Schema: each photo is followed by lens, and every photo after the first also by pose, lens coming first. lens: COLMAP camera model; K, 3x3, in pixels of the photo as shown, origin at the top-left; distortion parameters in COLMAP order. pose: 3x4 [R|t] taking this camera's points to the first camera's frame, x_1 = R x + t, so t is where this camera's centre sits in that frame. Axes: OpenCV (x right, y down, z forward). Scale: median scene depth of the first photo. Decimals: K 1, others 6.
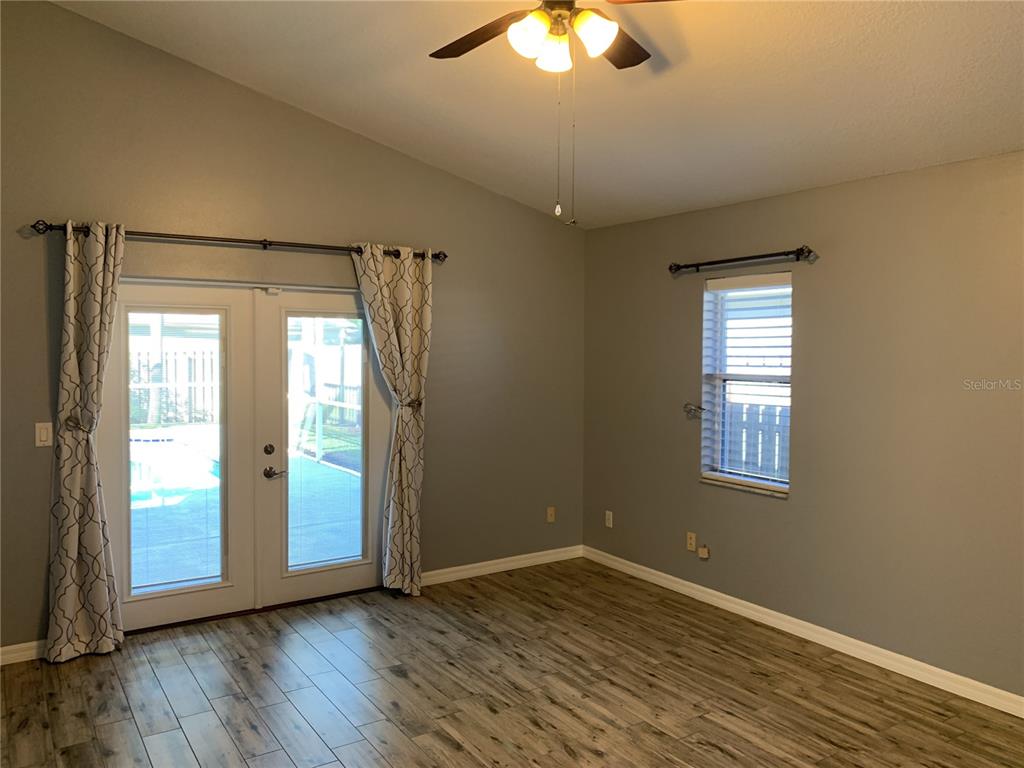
lens RADIAL K [[783.8, 0, 518.7], [0, 783.8, 378.2], [0, 0, 1]] dist [0.036526, -0.043930]
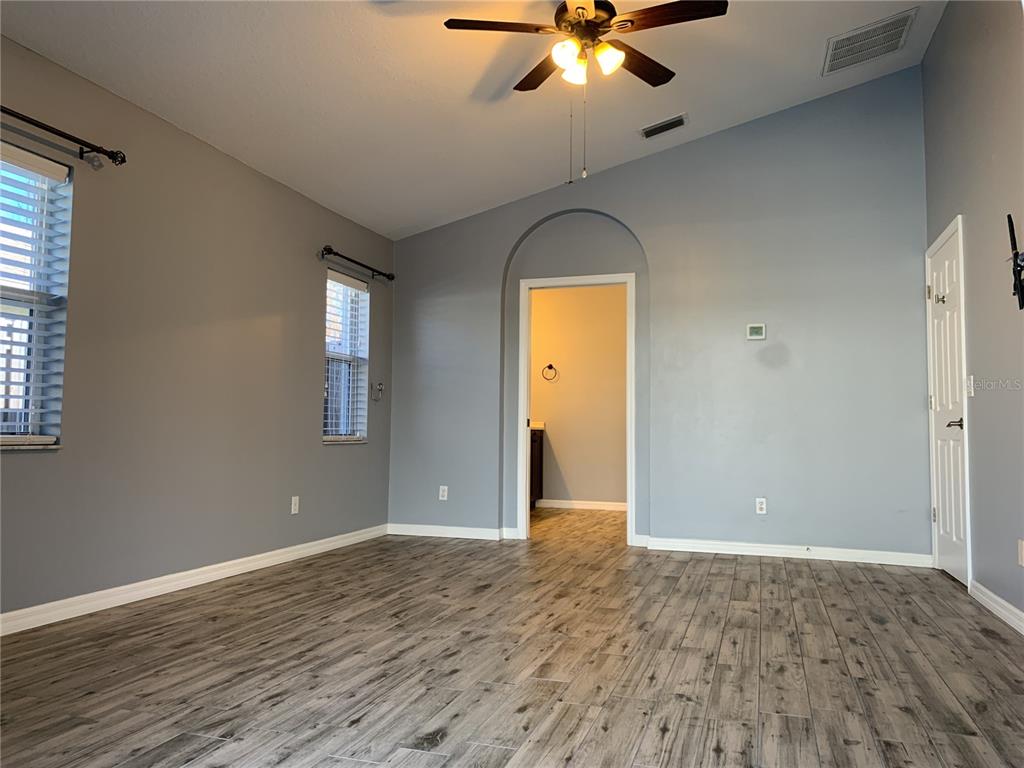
lens RADIAL K [[783.8, 0, 513.7], [0, 783.8, 382.5], [0, 0, 1]] dist [0.036526, -0.043930]
pose [[-0.614477, 0.033879, 0.788207, -0.585605], [0.018749, 0.999422, -0.028341, 0.125528], [-0.788712, -0.002637, -0.614757, 1.192498]]
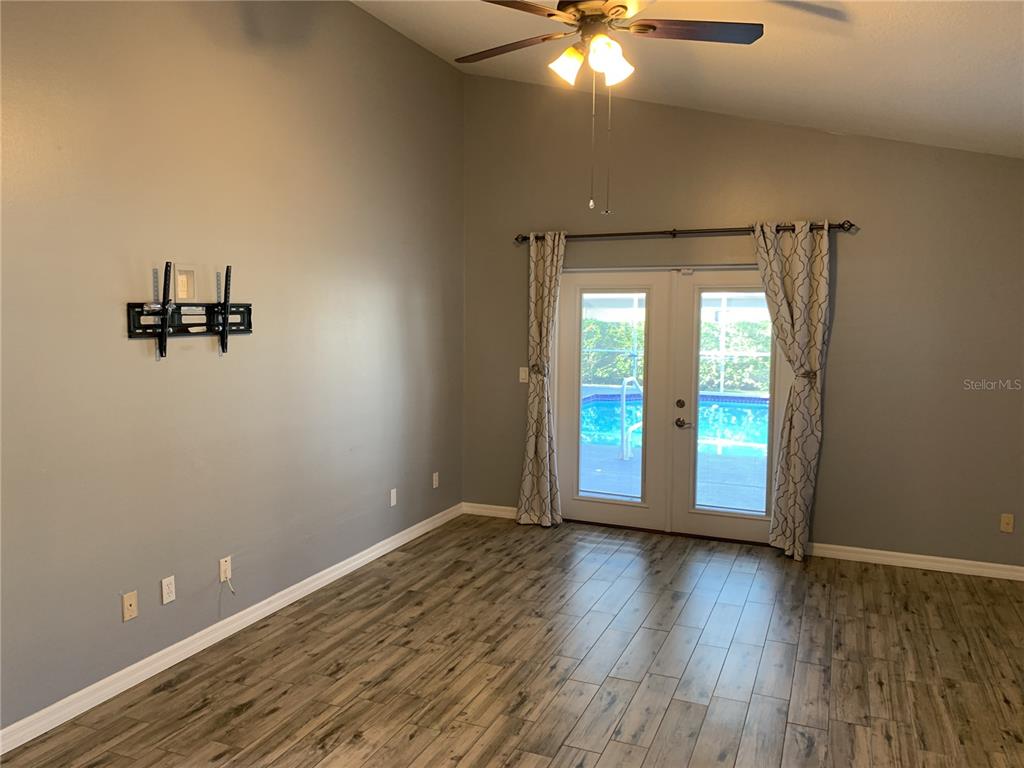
lens RADIAL K [[783.8, 0, 518.6], [0, 783.8, 382.7], [0, 0, 1]] dist [0.036526, -0.043930]
pose [[0.546166, 0.068150, -0.834900, 0.616662], [-0.042352, 0.997657, 0.053731, 0.004713], [0.836605, 0.006013, 0.547773, 0.149175]]
